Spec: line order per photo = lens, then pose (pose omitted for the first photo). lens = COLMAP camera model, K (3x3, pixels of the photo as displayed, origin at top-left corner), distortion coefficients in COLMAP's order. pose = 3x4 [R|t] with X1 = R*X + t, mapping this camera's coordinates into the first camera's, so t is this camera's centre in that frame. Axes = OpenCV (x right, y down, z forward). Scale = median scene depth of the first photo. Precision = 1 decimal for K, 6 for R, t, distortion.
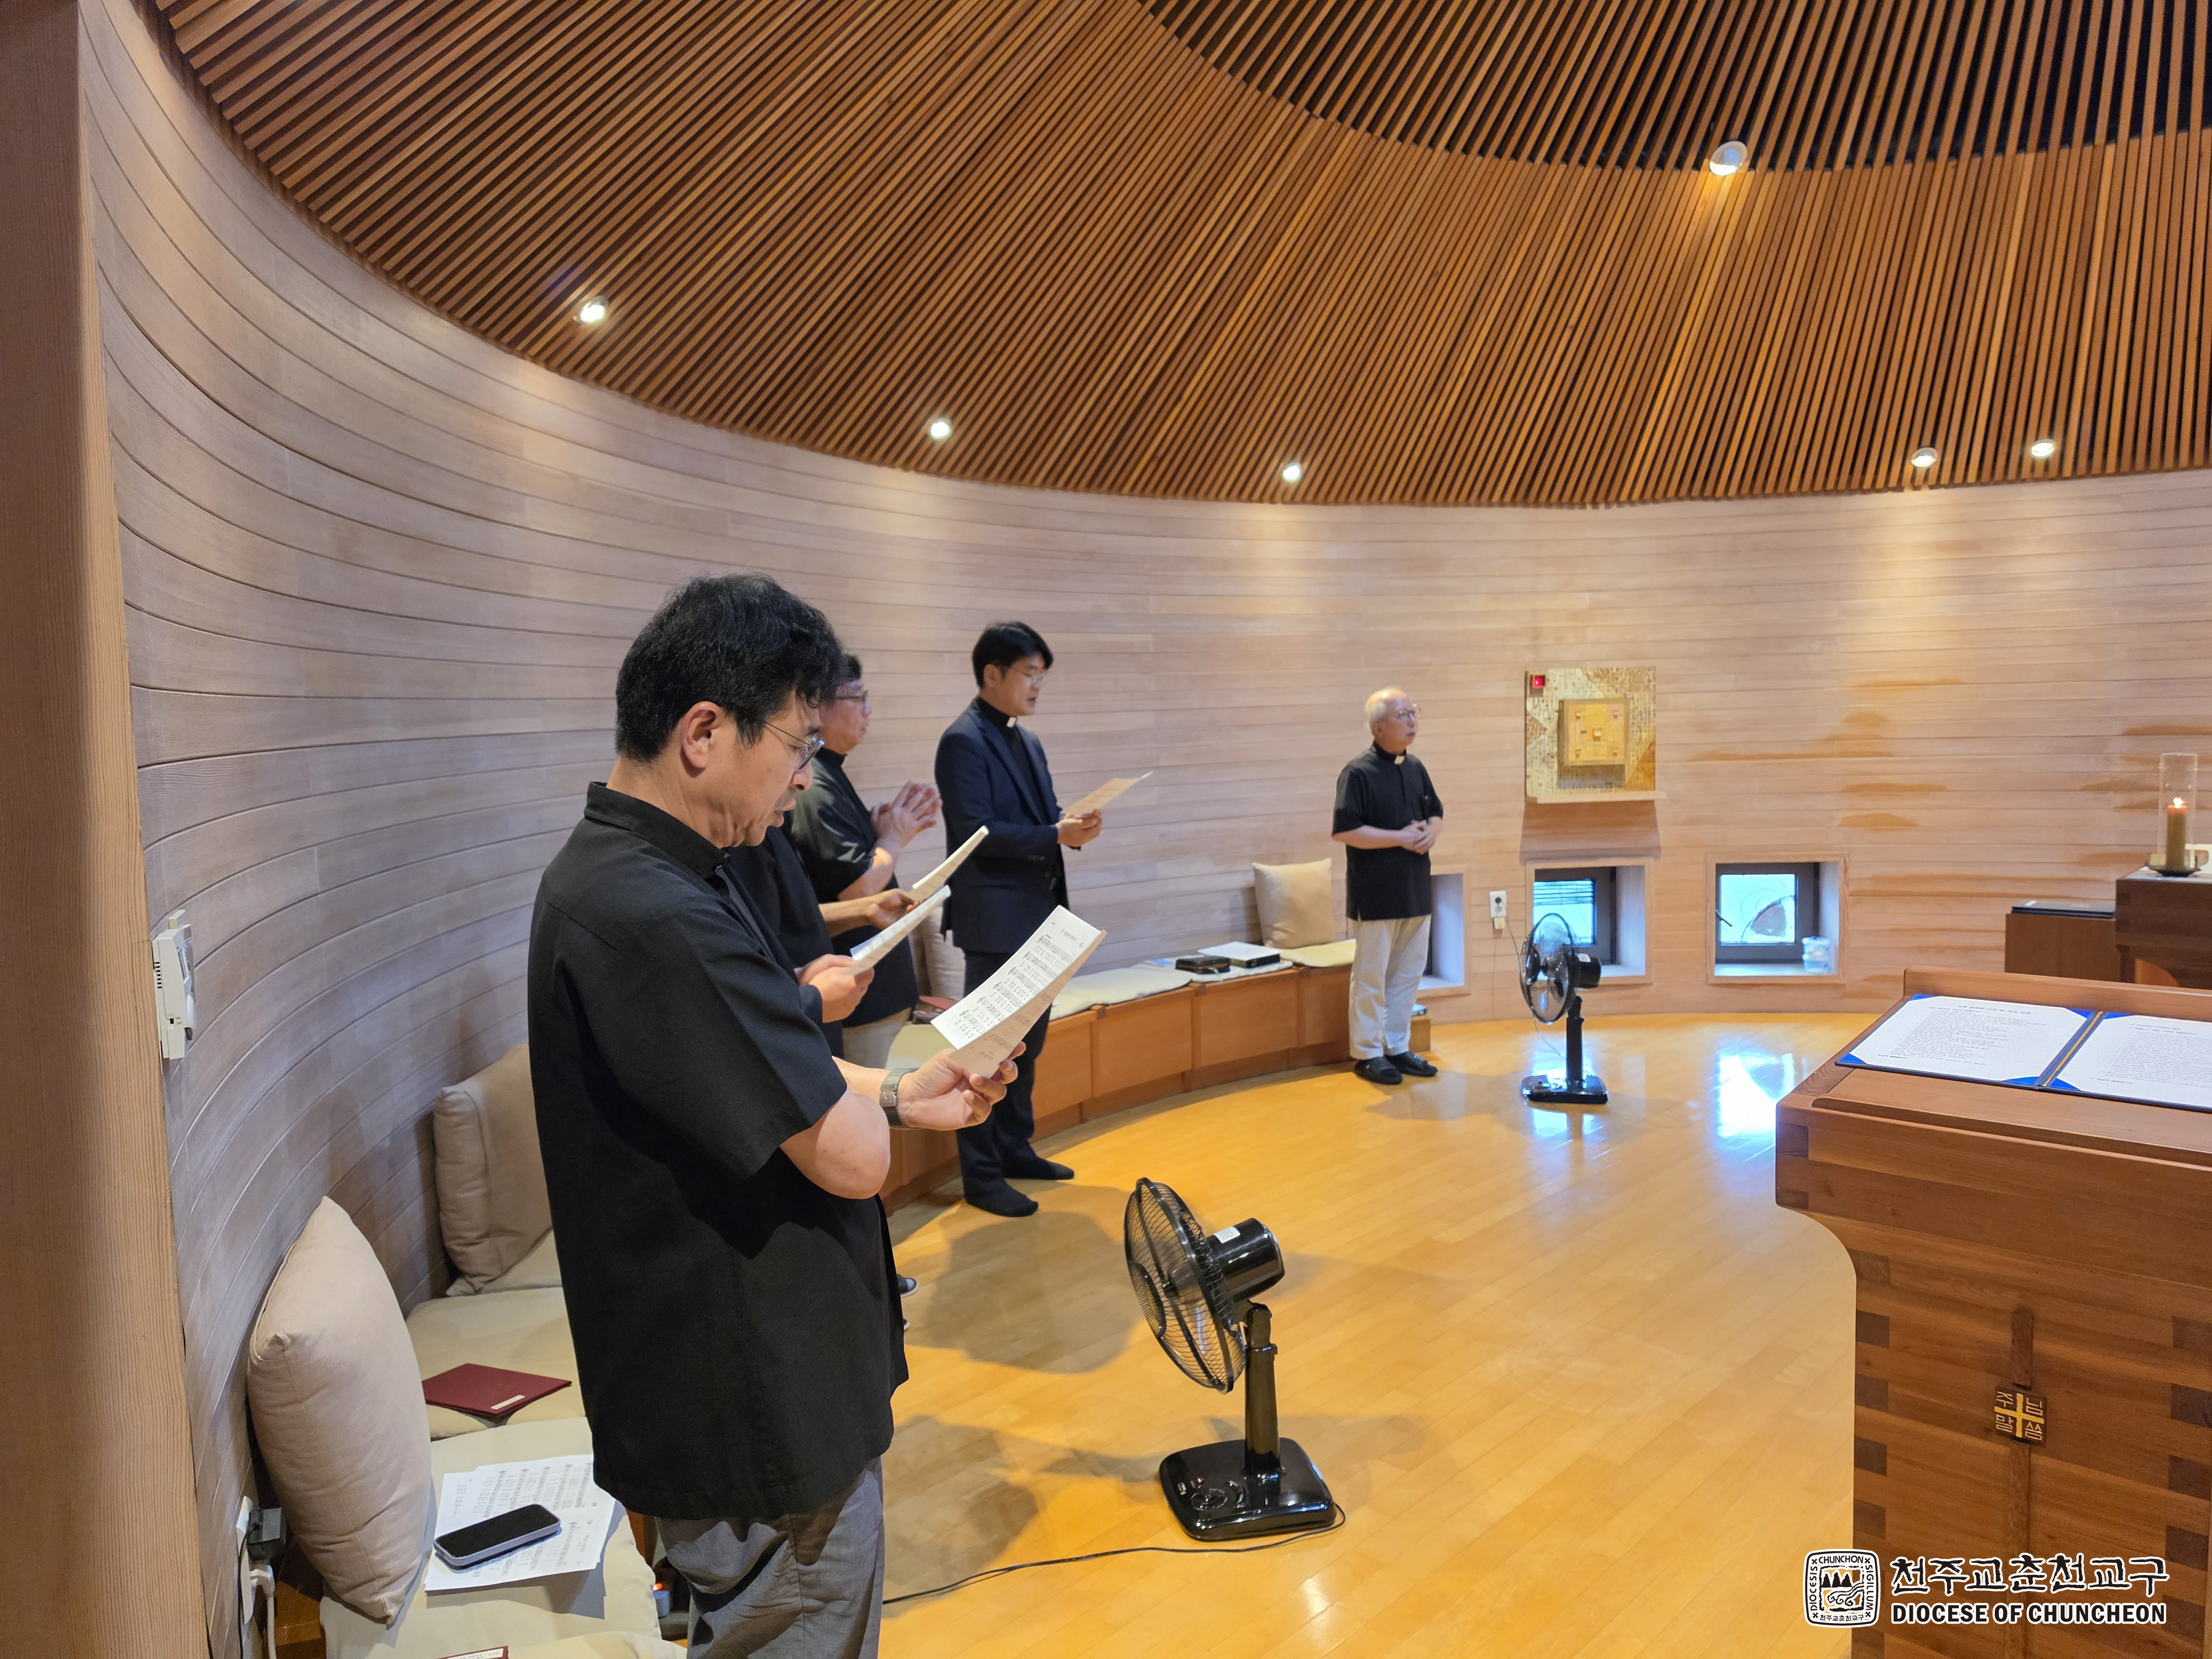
lens RADIAL K [[1491.5, 0, 1106.0], [0, 1491.5, 829.5], [0, 0, 1]] dist [0.119255, -0.153975]
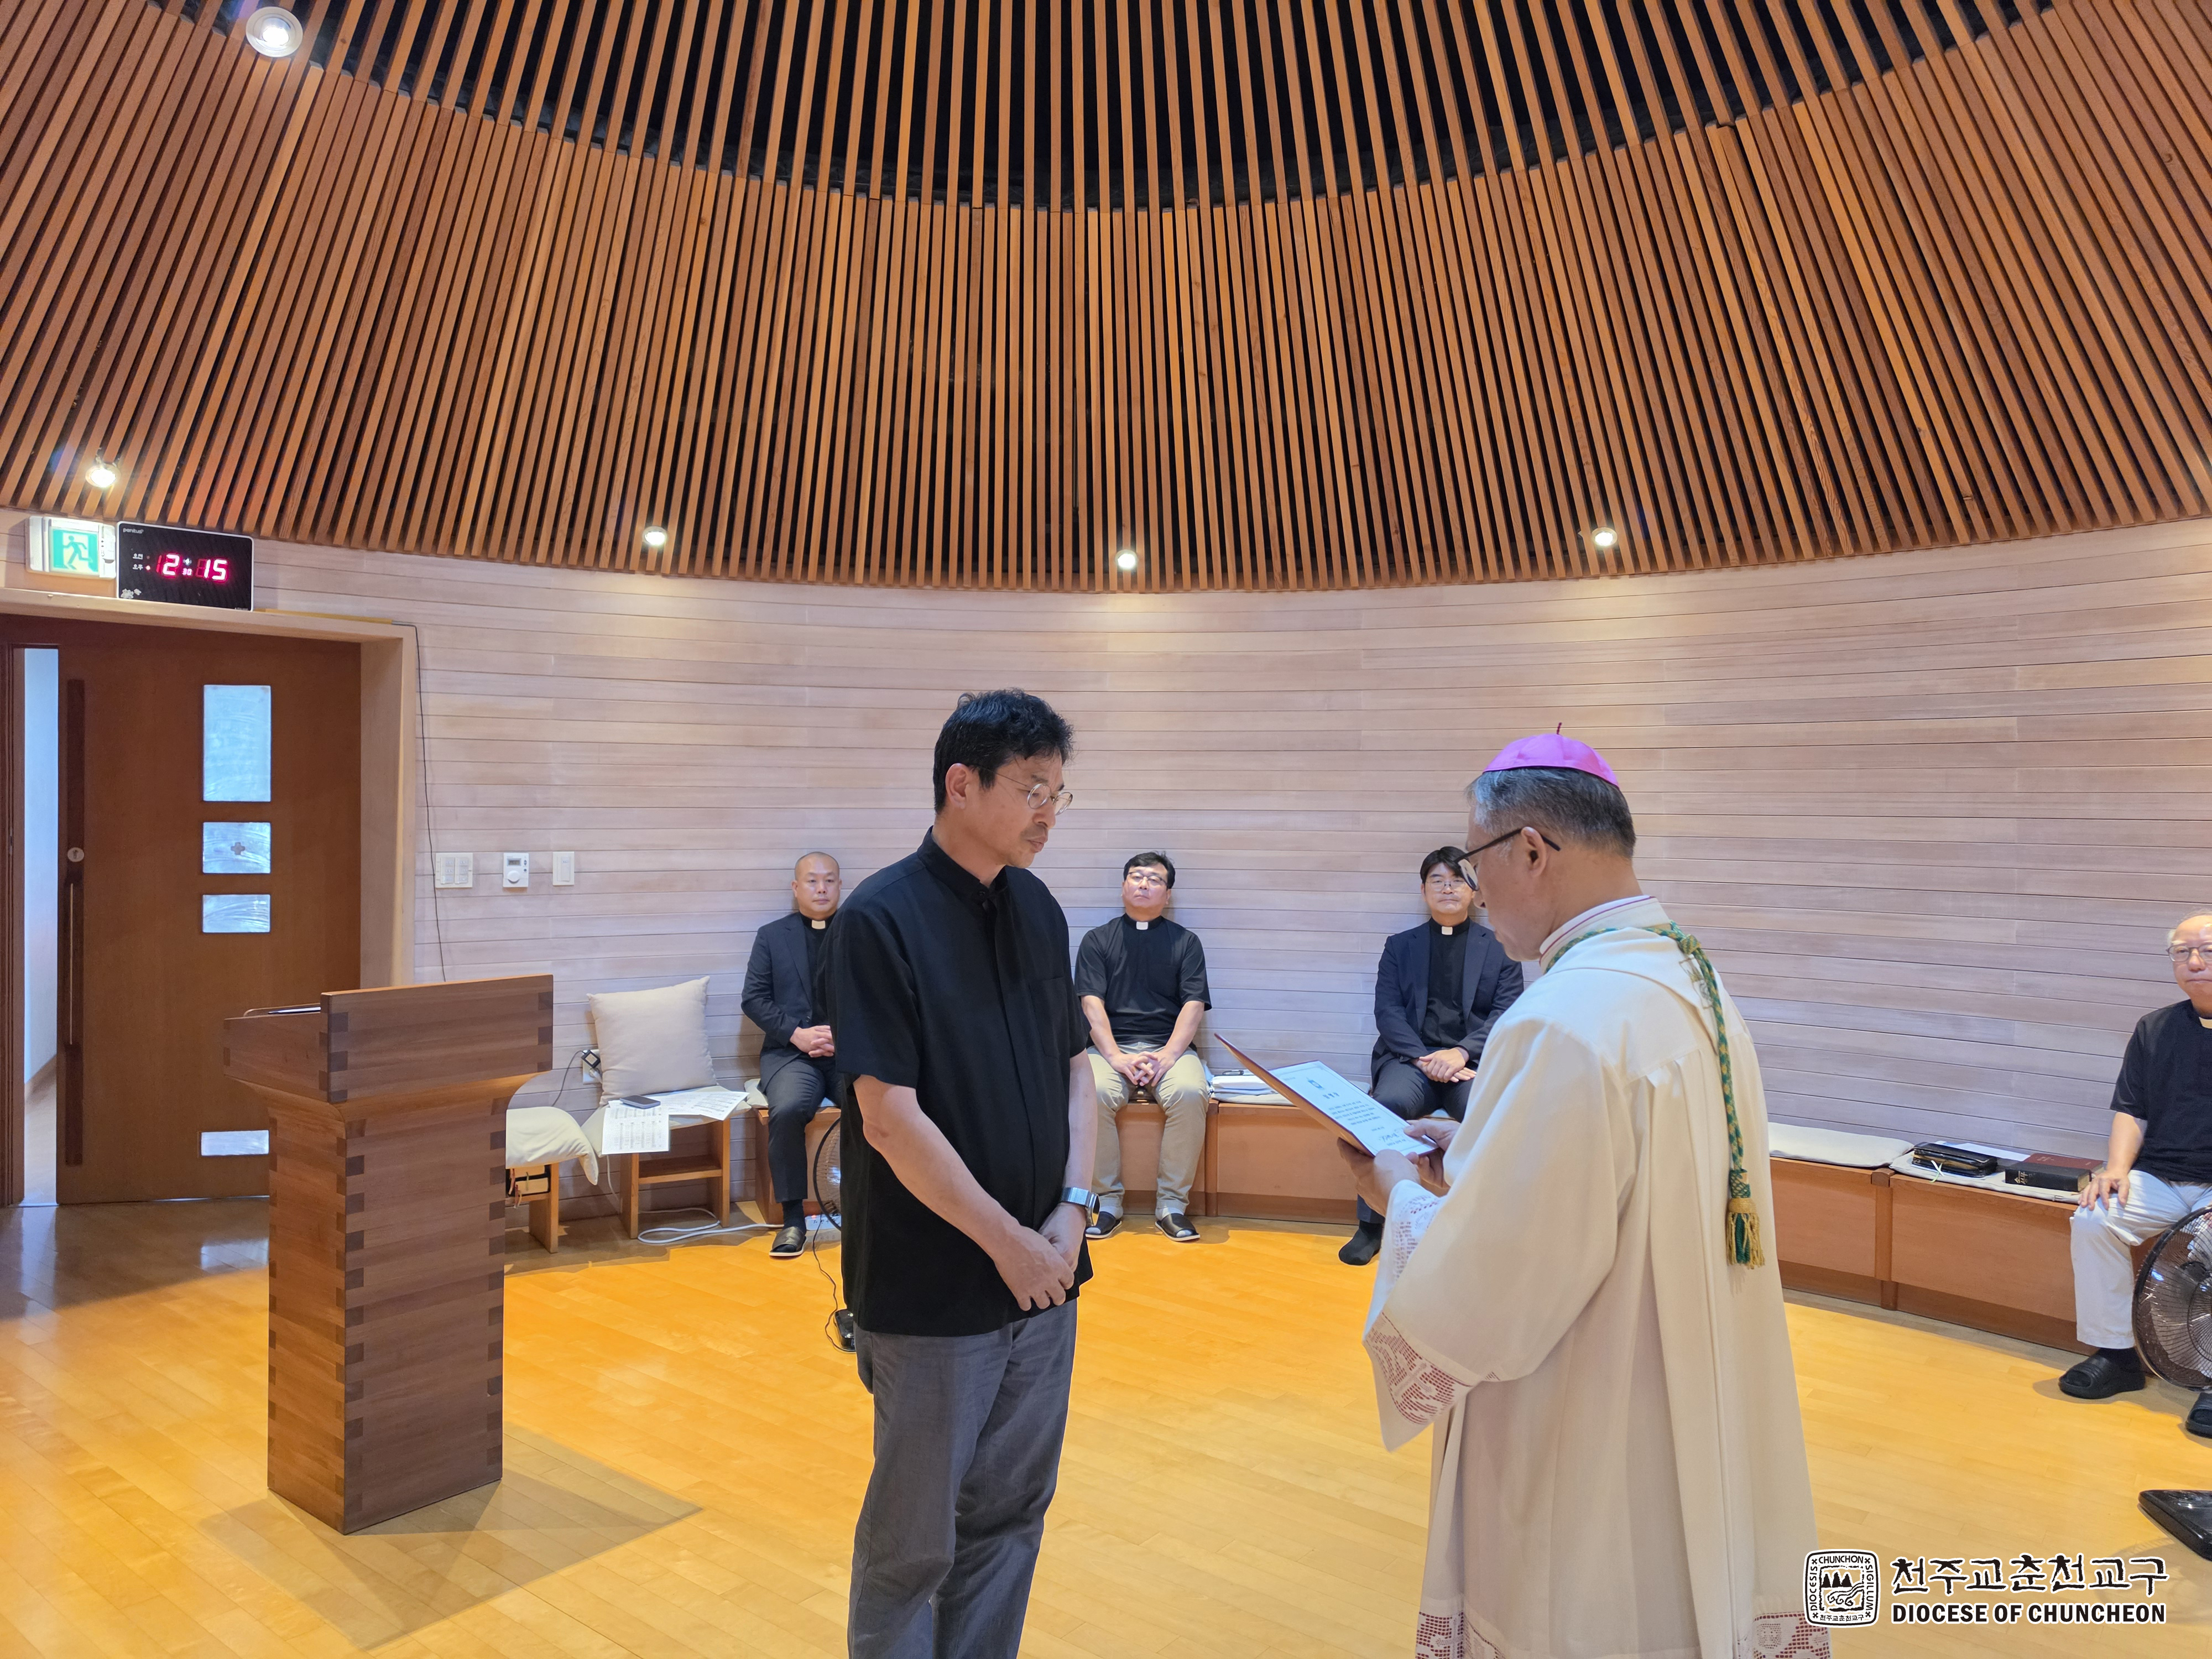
lens RADIAL K [[1530.4, 0, 1110.0], [0, 1530.4, 803.1], [0, 0, 1]] dist [0.103369, -0.164179]
pose [[0.092772, 0.030212, -0.995229, 0.767947], [-0.095037, 0.995245, 0.021353, -0.060723], [0.991141, 0.092603, 0.095202, 0.474436]]
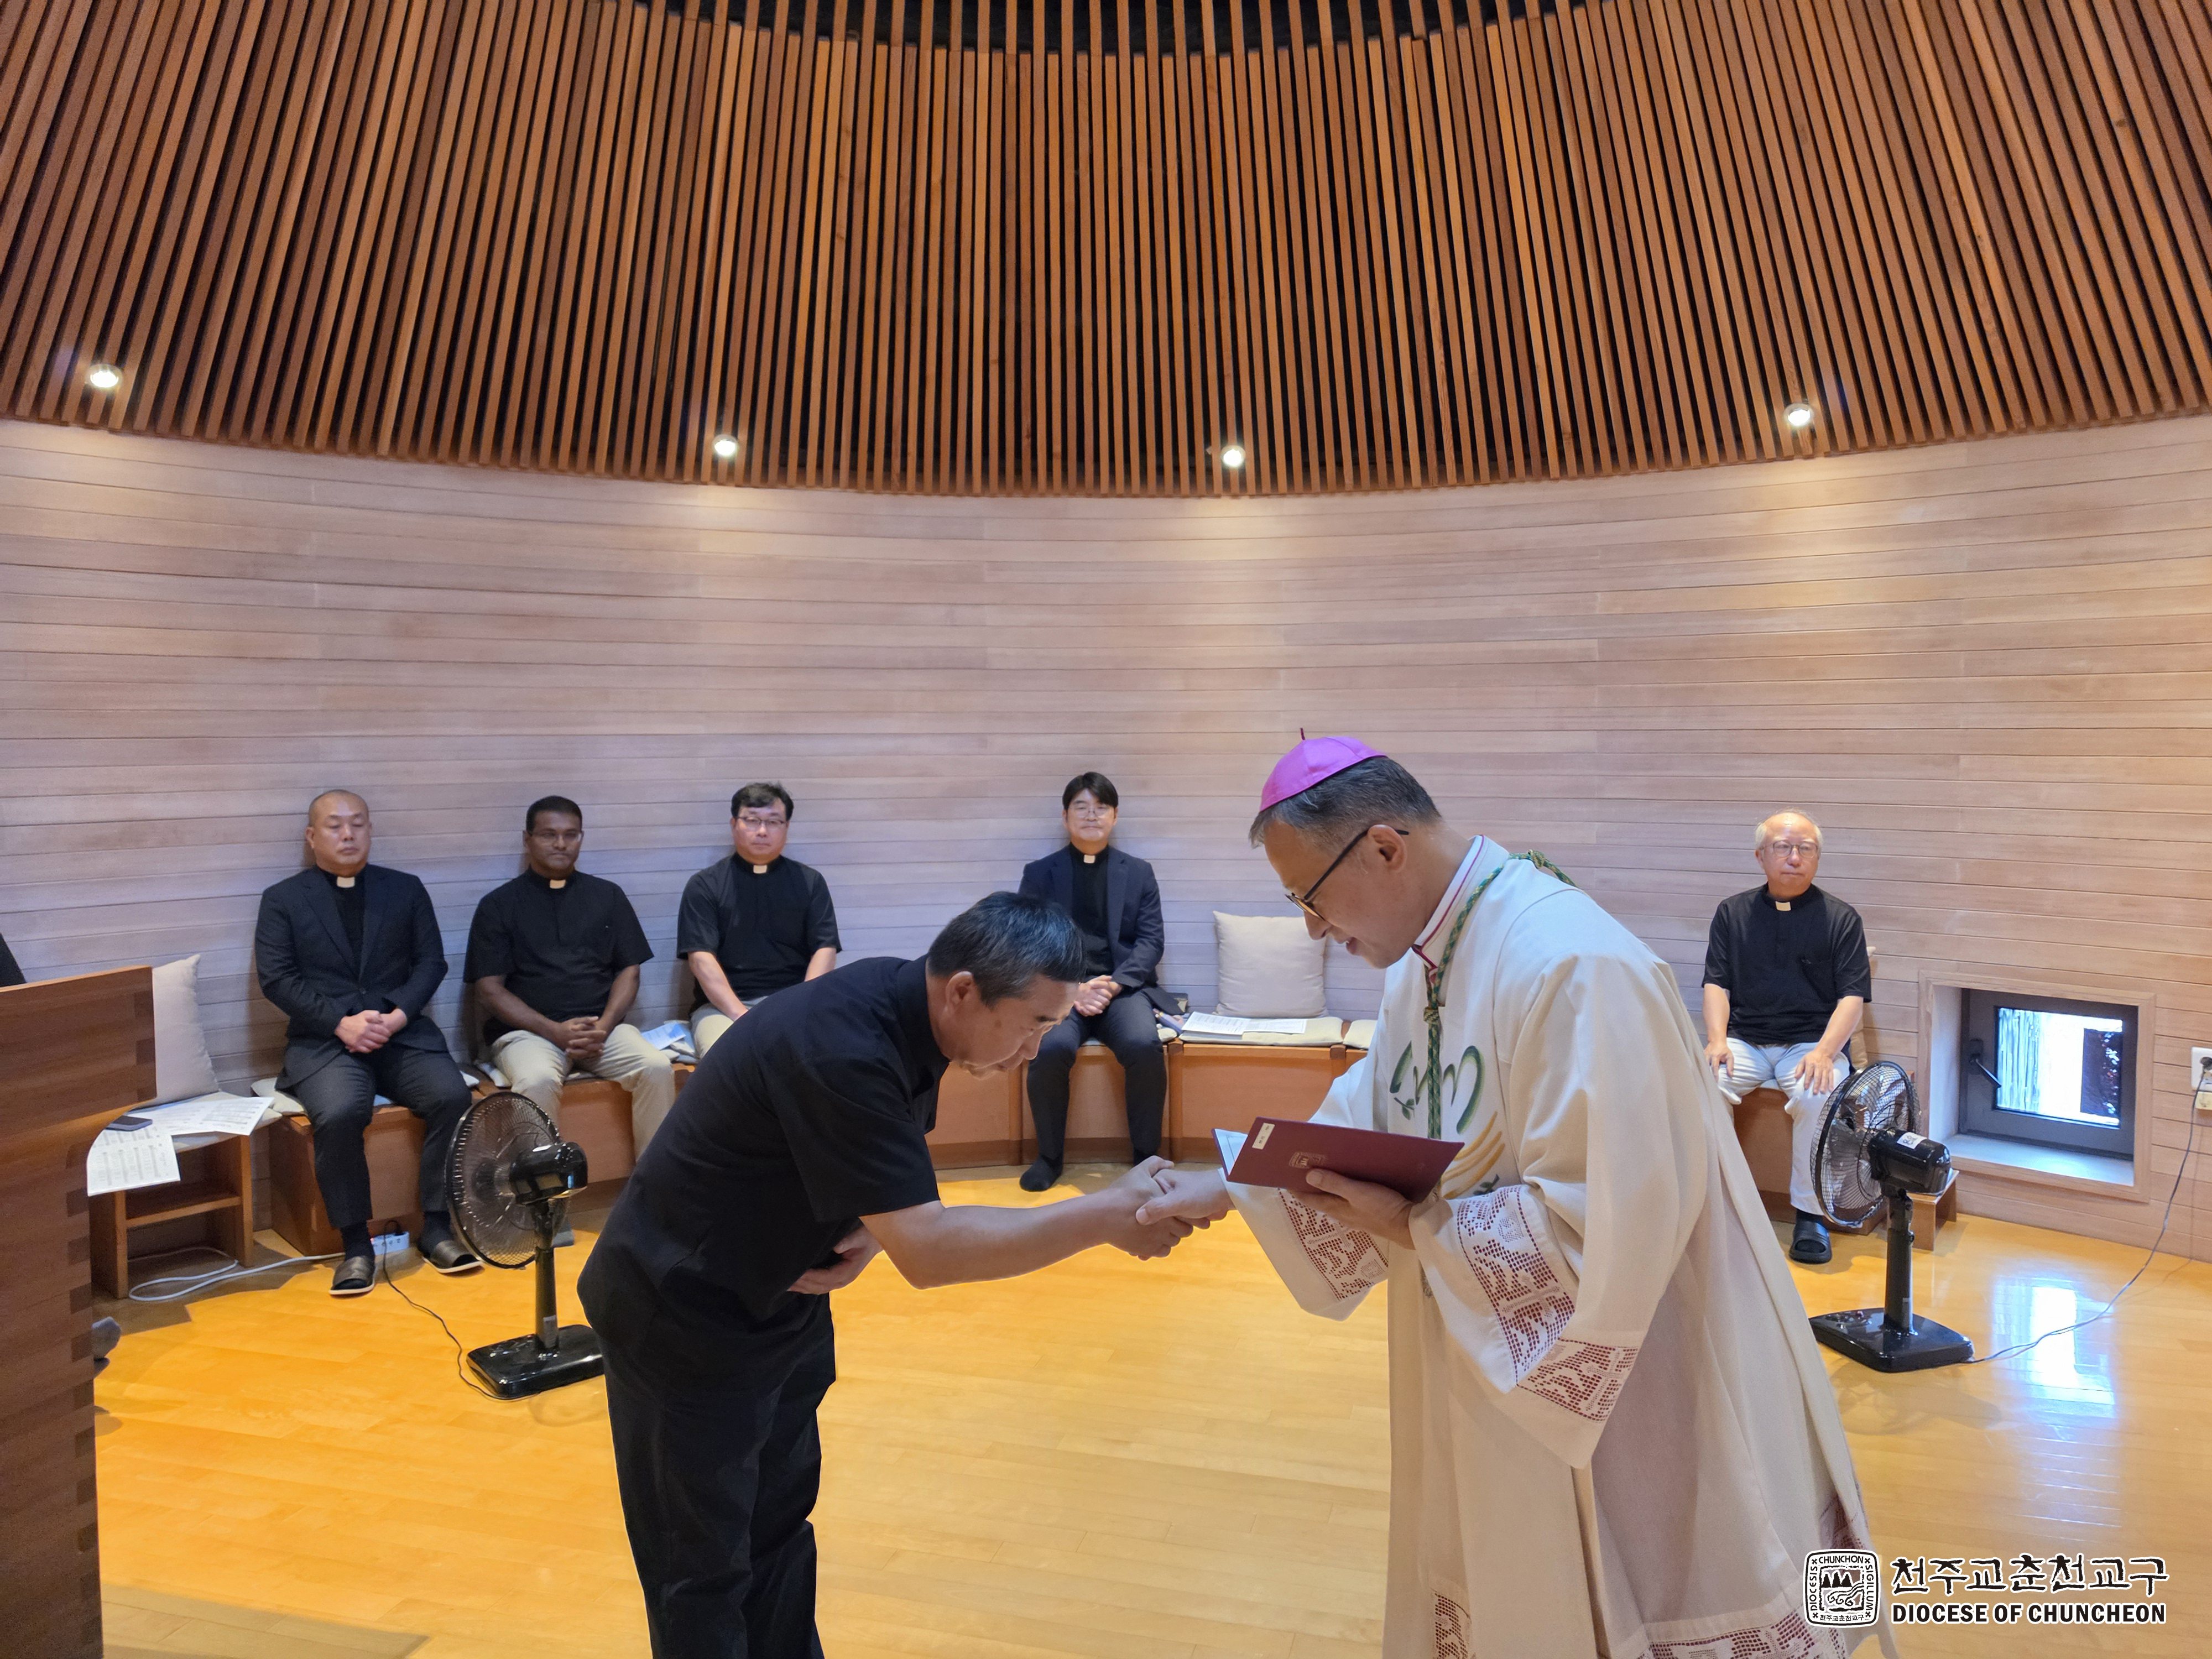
lens RADIAL K [[1530.4, 0, 1110.0], [0, 1530.4, 803.1], [0, 0, 1]] dist [0.103369, -0.164179]
pose [[0.477913, 0.068158, -0.875759, 0.660492], [-0.084654, 0.995918, 0.031313, -0.043447], [0.874318, 0.059171, 0.481733, 0.350548]]
